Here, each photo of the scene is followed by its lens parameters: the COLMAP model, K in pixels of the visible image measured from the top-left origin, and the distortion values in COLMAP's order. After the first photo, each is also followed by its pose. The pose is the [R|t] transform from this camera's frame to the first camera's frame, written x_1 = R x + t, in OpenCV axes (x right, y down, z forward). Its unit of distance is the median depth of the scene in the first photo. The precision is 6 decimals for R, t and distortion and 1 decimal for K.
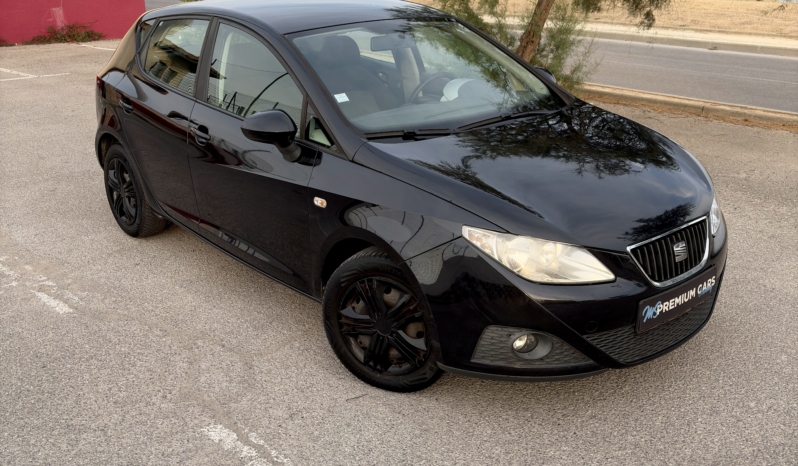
lens RADIAL K [[835.3, 0, 399.0], [0, 835.3, 233.0], [0, 0, 1]] dist [0.045901, -0.013541]
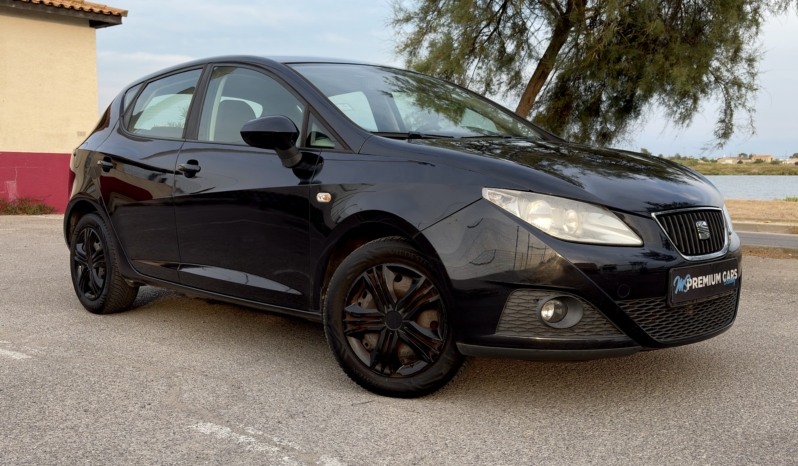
lens RADIAL K [[851.4, 0, 399.0], [0, 851.4, 233.0], [0, 0, 1]] dist [0.043873, -0.025773]
pose [[0.997570, 0.007266, 0.069285, -0.077707], [0.012075, 0.961460, -0.274679, 0.276851], [-0.068611, 0.274849, 0.959036, 0.075693]]
